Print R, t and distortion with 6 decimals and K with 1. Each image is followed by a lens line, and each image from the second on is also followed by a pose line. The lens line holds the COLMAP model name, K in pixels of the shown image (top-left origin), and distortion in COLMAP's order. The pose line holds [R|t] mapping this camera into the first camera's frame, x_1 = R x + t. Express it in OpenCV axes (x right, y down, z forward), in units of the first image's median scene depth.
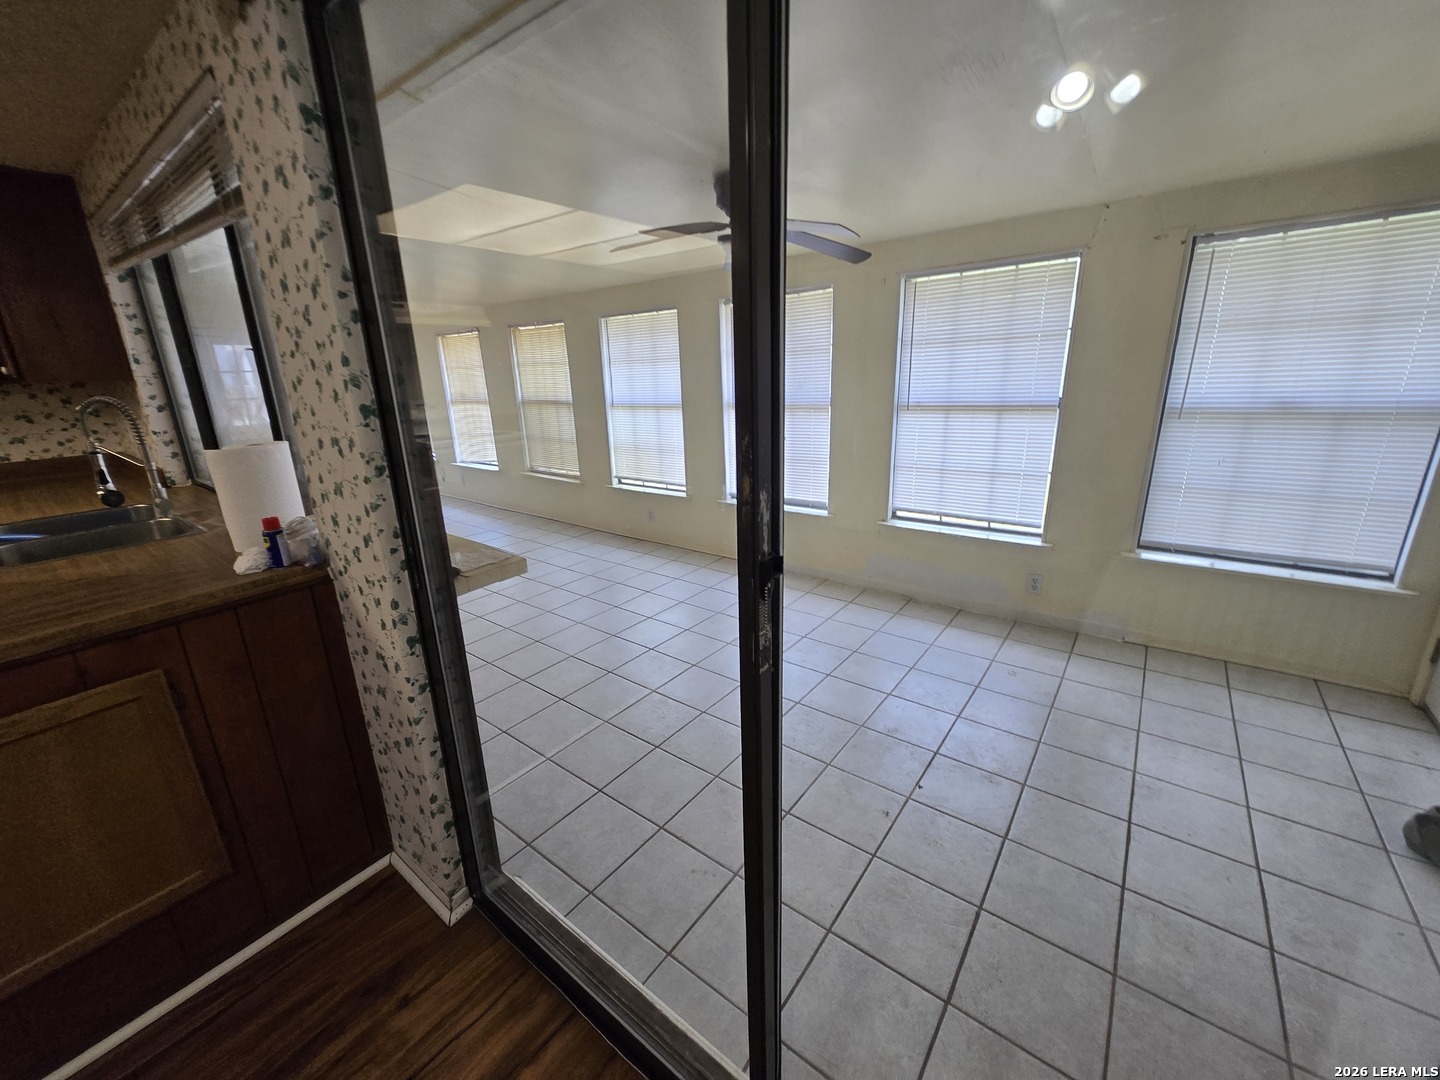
lens RADIAL K [[573.5, 0, 704.4], [0, 573.5, 527.0], [0, 0, 1]] dist [0.000590, 0.000001]
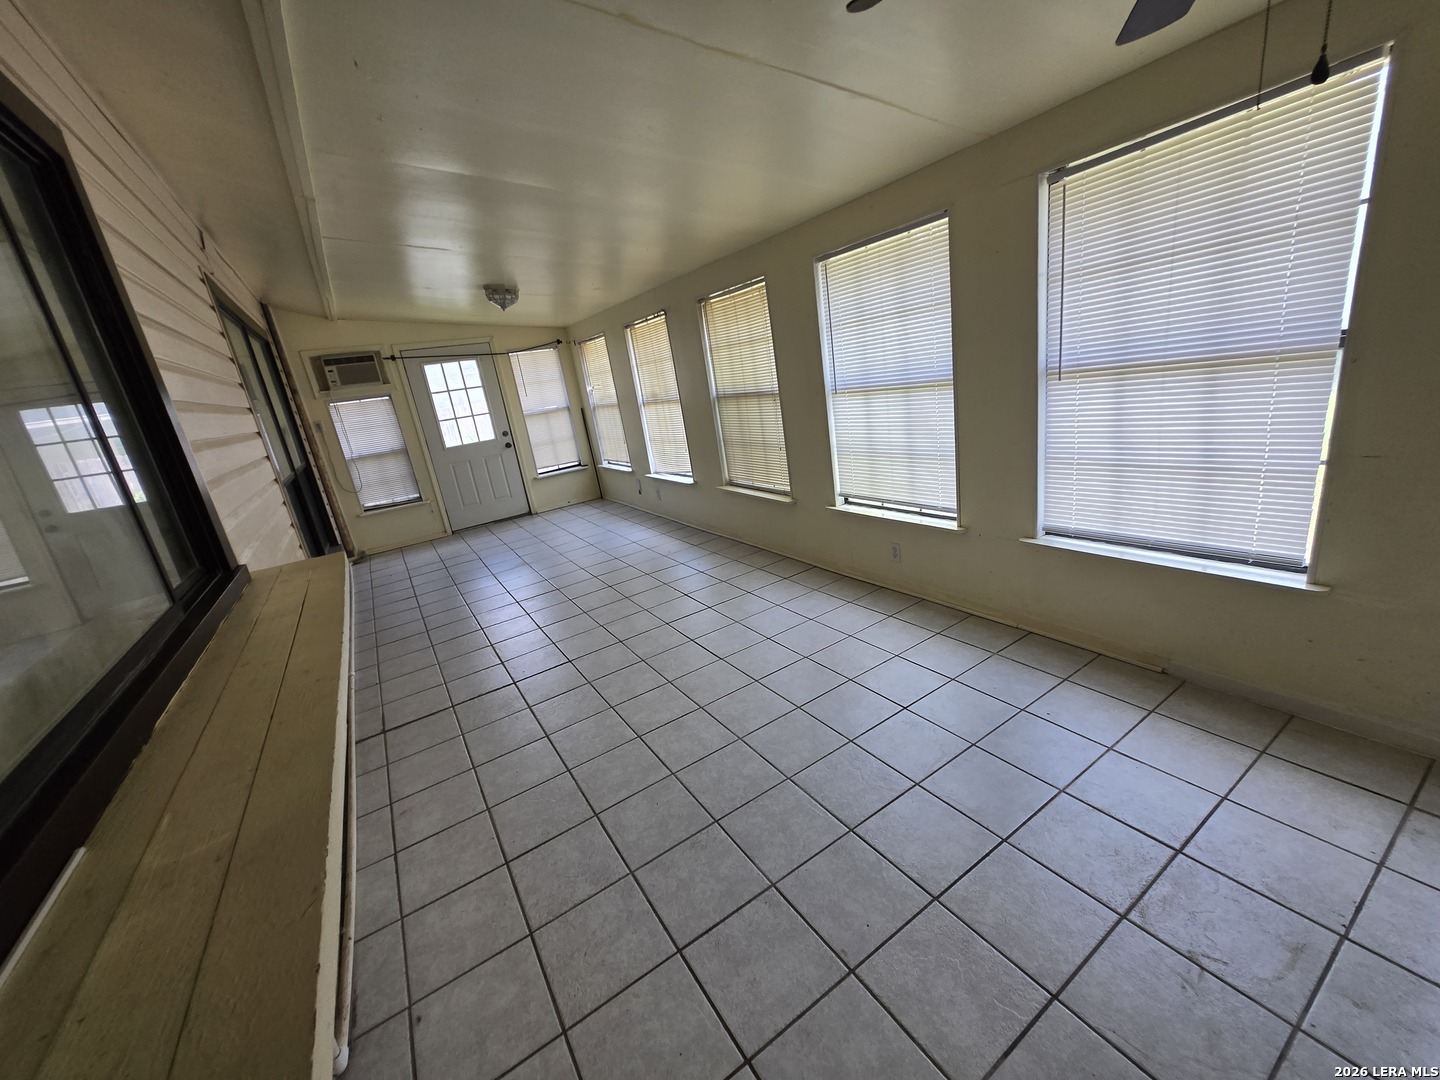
lens RADIAL K [[565.8, 0, 712.2], [0, 565.8, 530.1], [0, 0, 1]] dist [0.002412, 0.000177]
pose [[0.934761, -0.003887, -0.355256, -0.065047], [0.015399, 0.999444, 0.029584, -0.076784], [0.354943, -0.033125, 0.934301, 0.347968]]
